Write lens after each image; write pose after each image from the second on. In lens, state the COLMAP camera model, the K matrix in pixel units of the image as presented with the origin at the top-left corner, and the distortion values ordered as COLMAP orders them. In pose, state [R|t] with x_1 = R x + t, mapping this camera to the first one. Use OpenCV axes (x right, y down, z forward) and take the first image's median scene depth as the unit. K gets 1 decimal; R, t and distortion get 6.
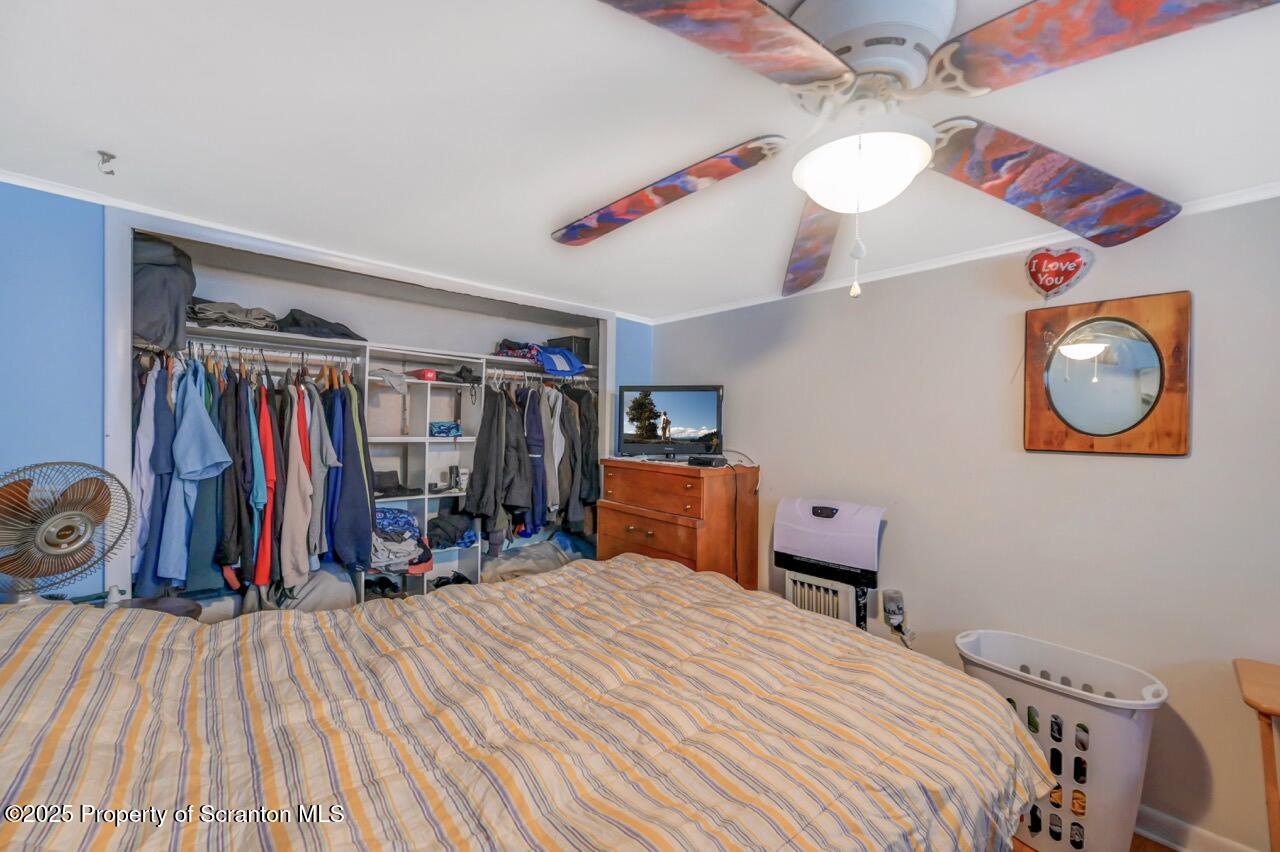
lens RADIAL K [[509.4, 0, 640.0], [0, 509.4, 426.0], [0, 0, 1]] dist [-0.002362, -0.000177]
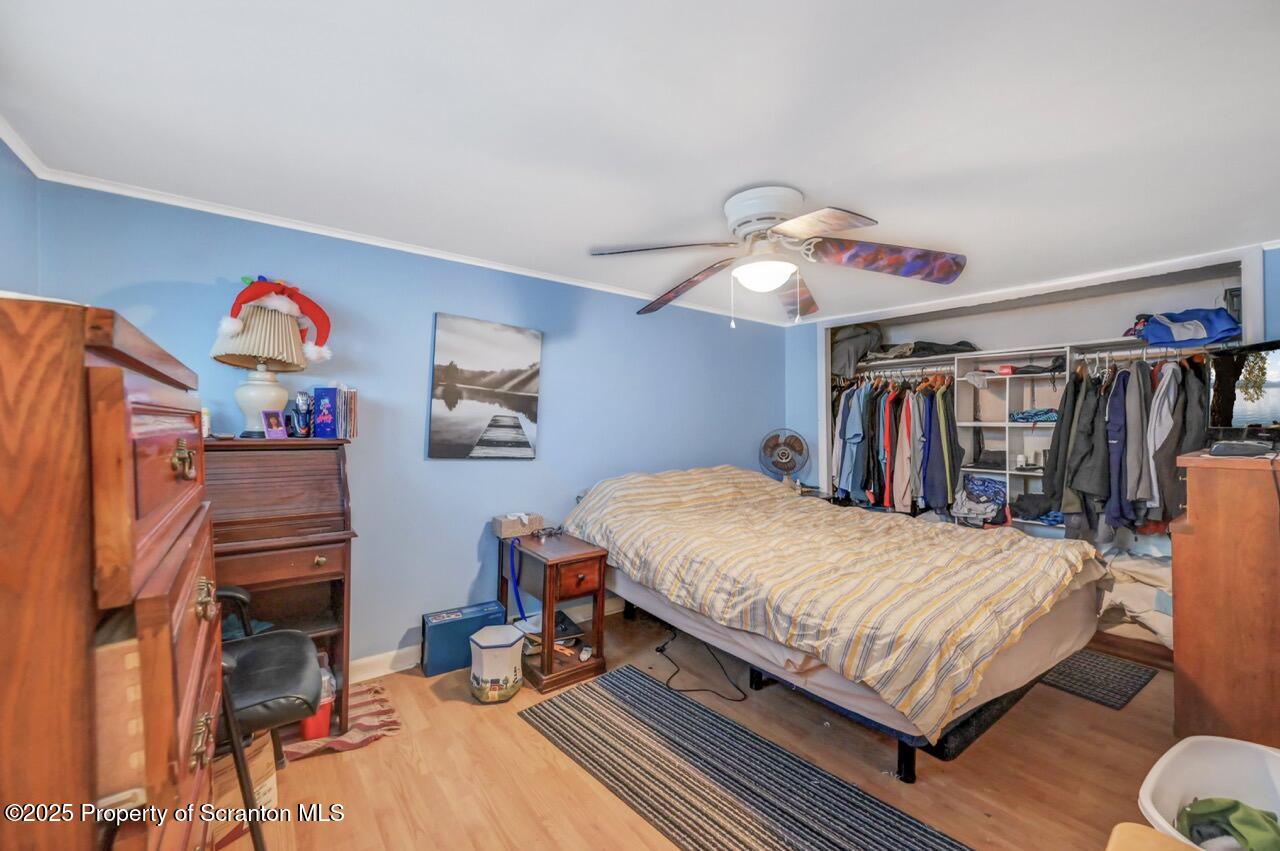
lens RADIAL K [[509.4, 0, 640.0], [0, 509.4, 425.5], [0, 0, 1]] dist [-0.002362, -0.000177]
pose [[-0.085341, -0.007169, -0.996326, 0.854191], [-0.001275, 0.999974, -0.007086, 0.039129], [0.996351, 0.000665, -0.085348, 0.243749]]
